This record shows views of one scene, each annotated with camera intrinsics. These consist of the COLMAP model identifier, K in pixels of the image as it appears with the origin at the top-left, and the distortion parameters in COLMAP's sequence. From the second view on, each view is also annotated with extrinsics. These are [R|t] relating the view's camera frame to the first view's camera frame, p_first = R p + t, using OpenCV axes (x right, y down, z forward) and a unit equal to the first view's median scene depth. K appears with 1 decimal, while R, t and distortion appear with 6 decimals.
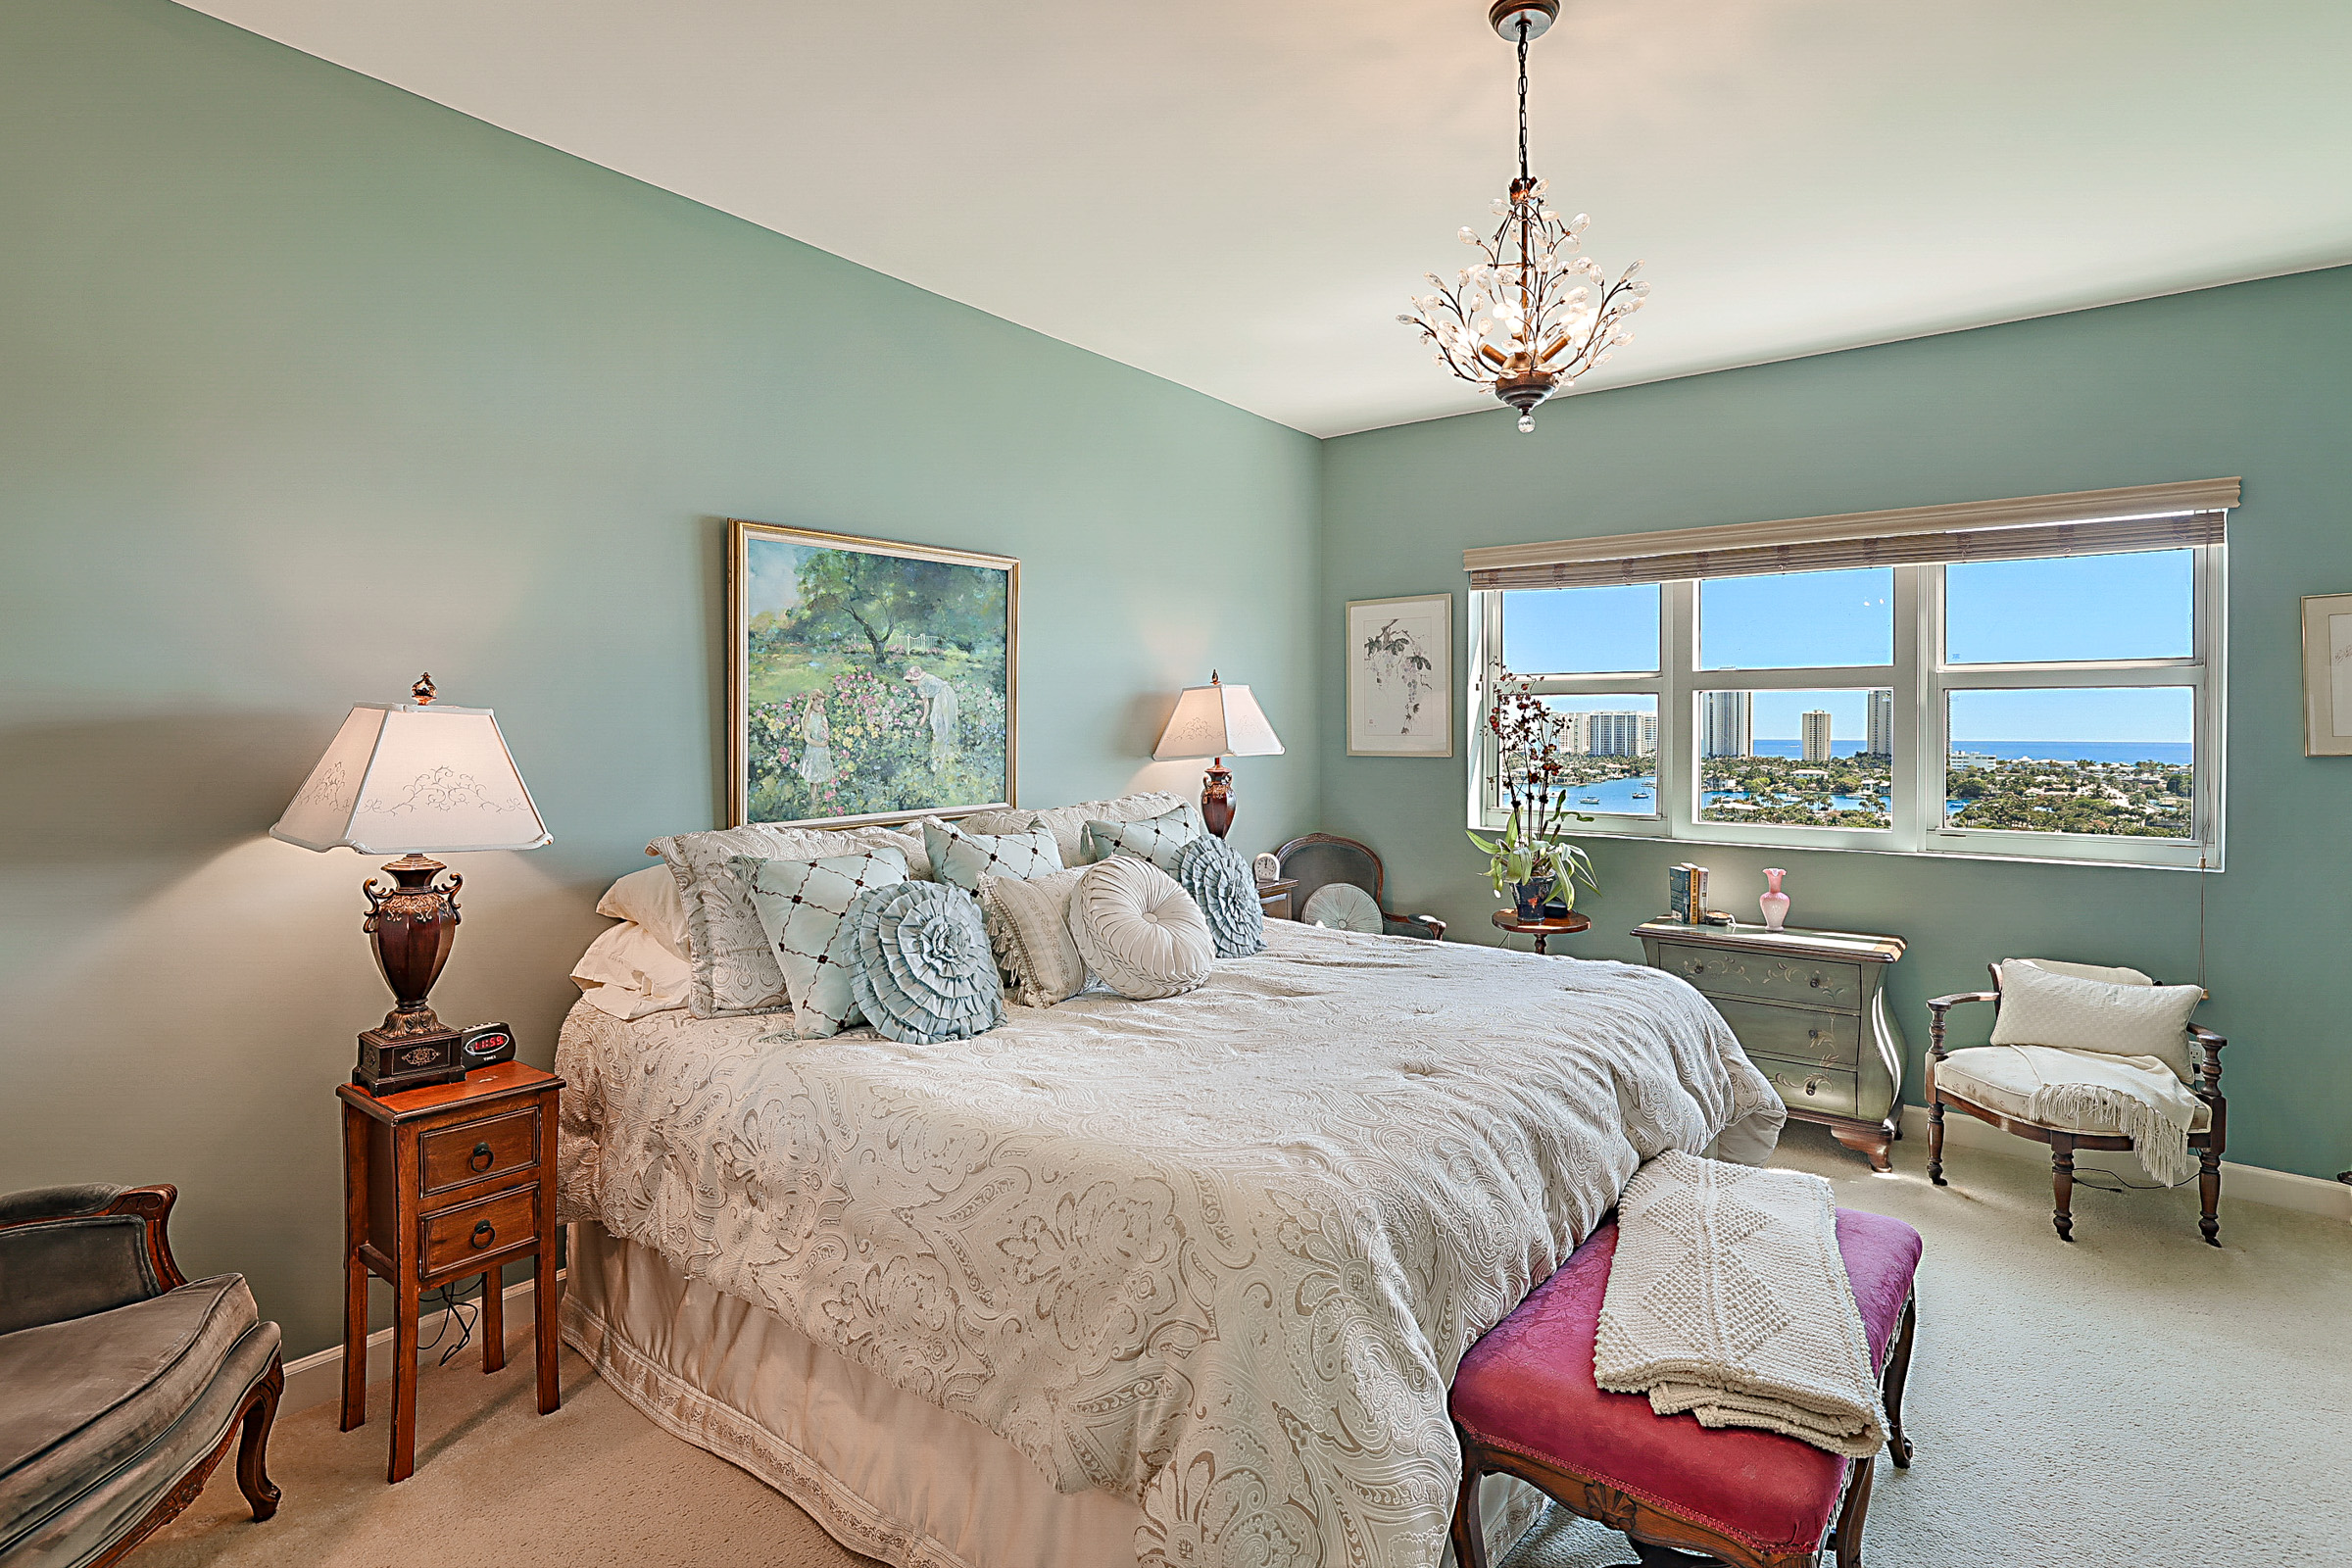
lens RADIAL K [[1180.6, 0, 1211.2], [0, 1180.6, 742.9], [0, 0, 1]] dist [-0.029034, 0.010731]
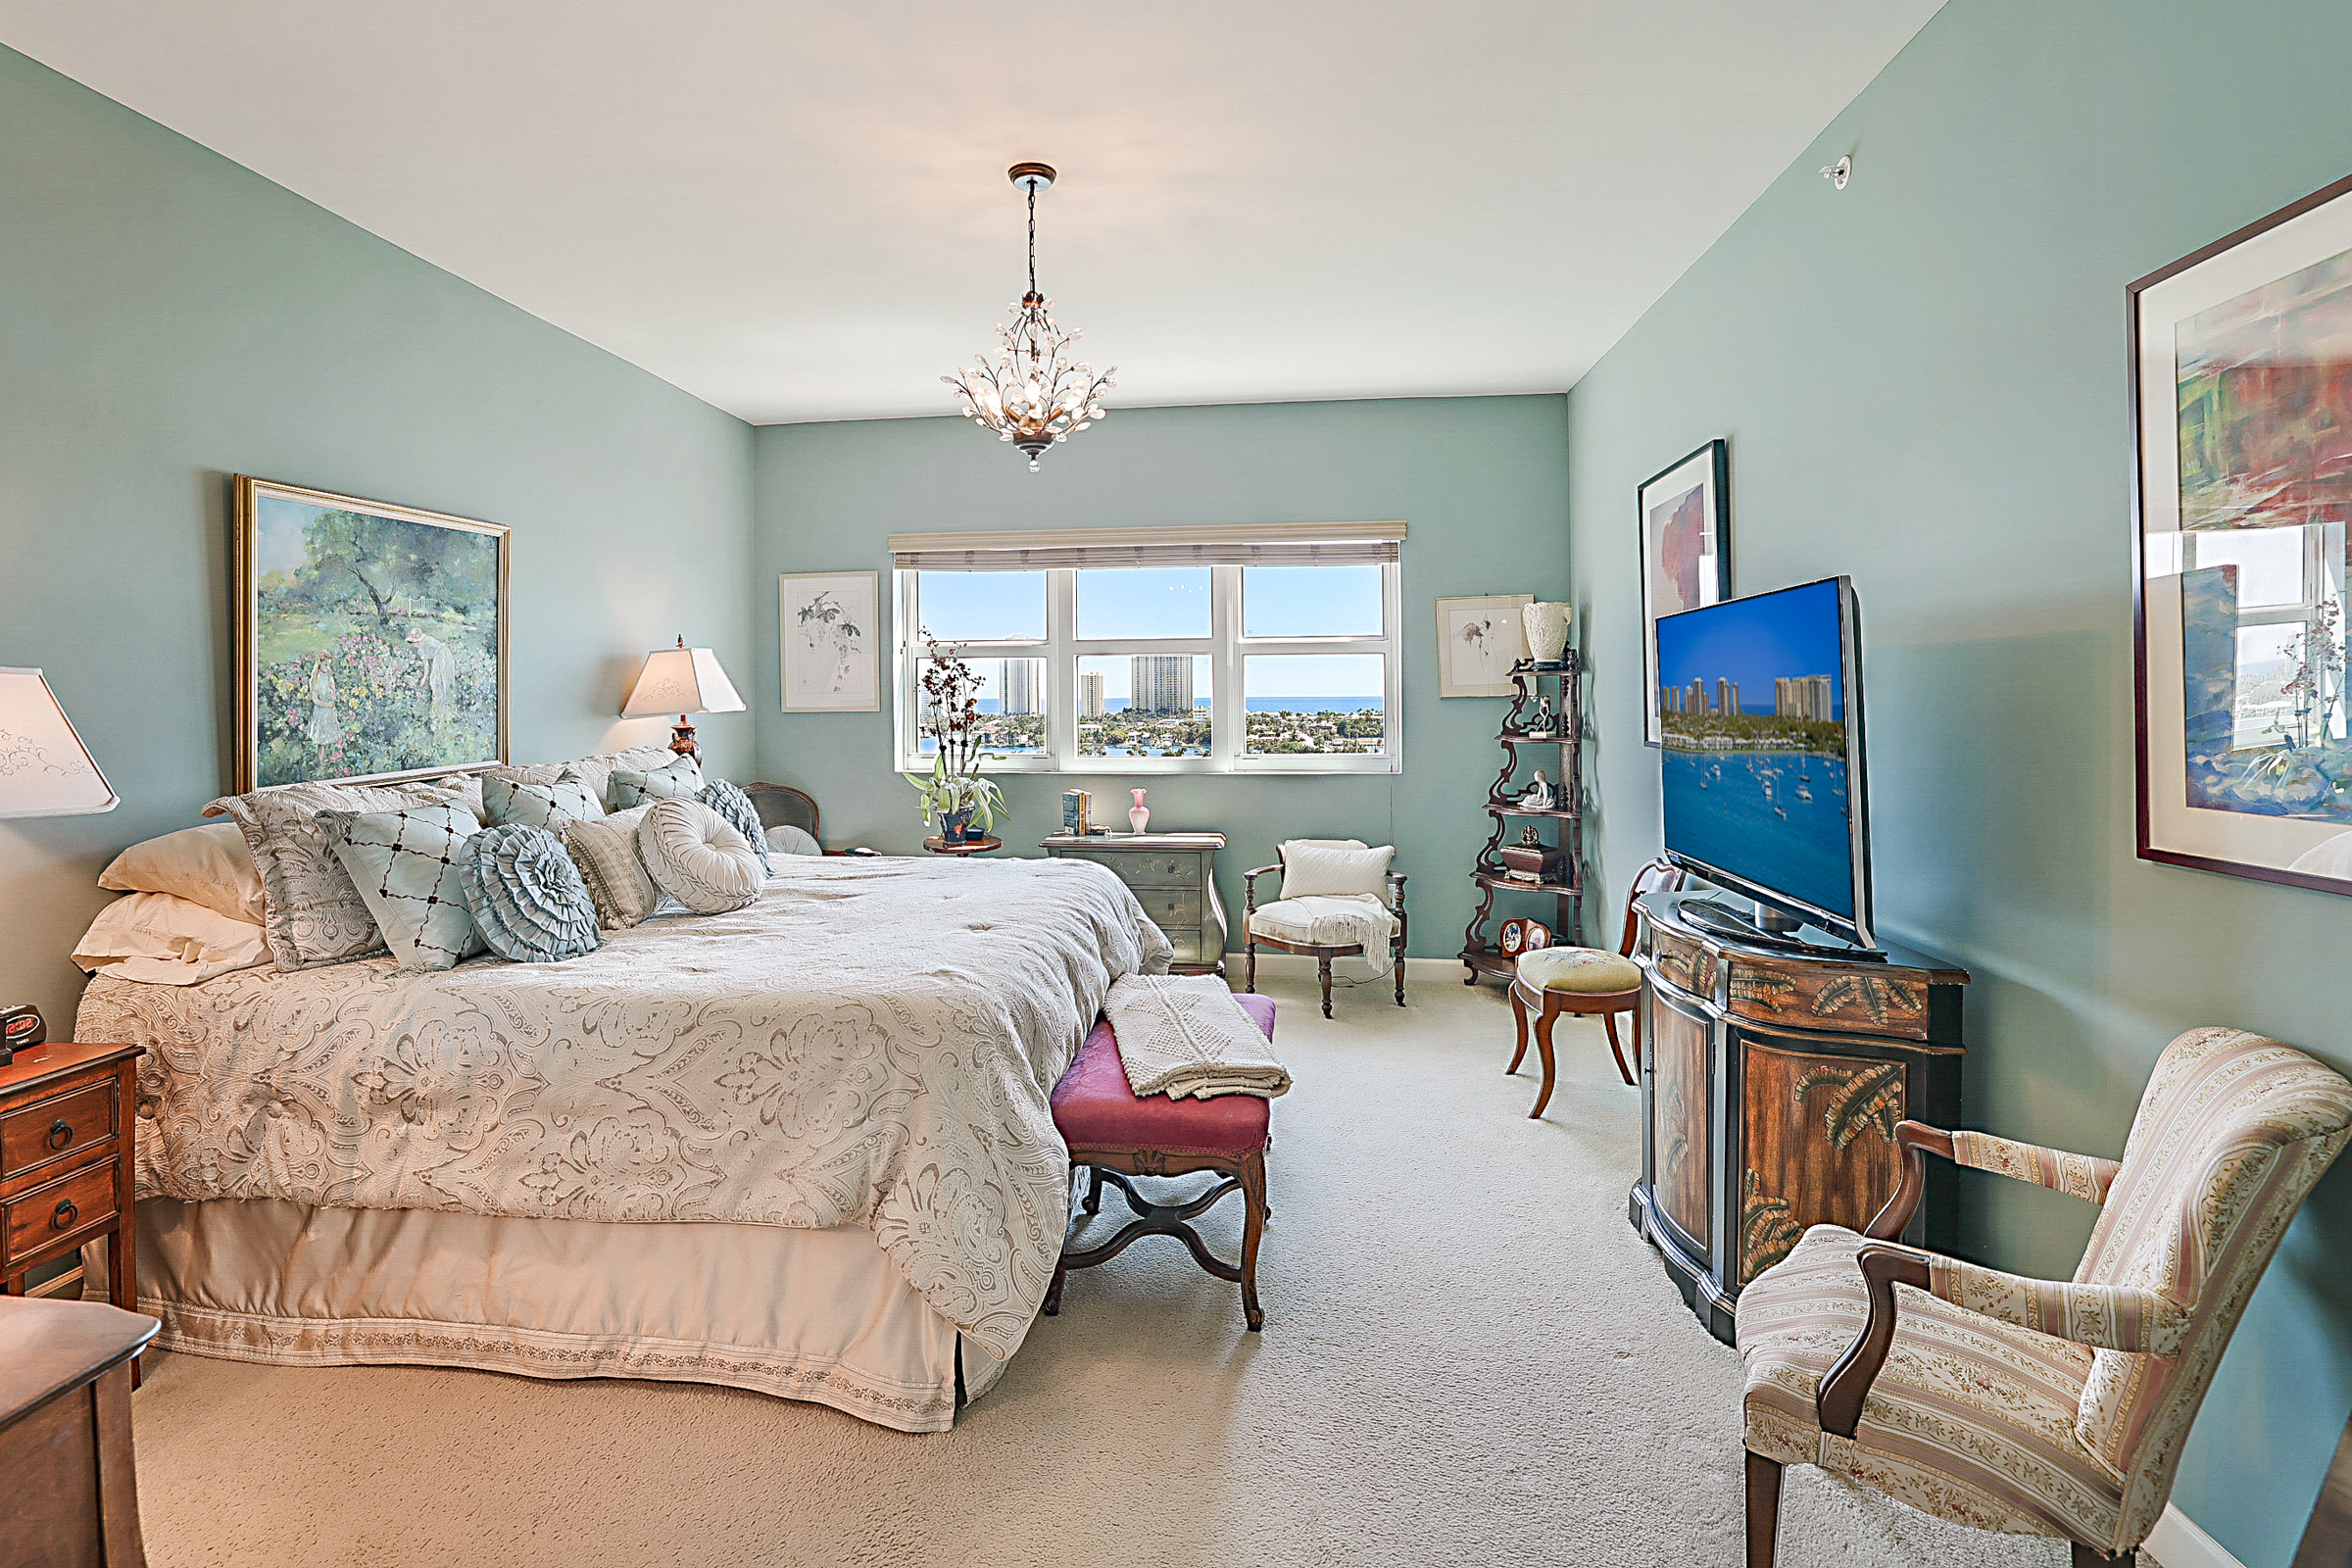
lens RADIAL K [[1158.3, 0, 1147.7], [0, 1158.3, 699.2], [0, 0, 1]] dist [-0.020190, 0.004638]
pose [[0.863704, -0.013987, 0.503805, -0.261425], [0.016835, 0.999858, -0.001102, 0.010352], [-0.503718, 0.009434, 0.863817, -0.218903]]
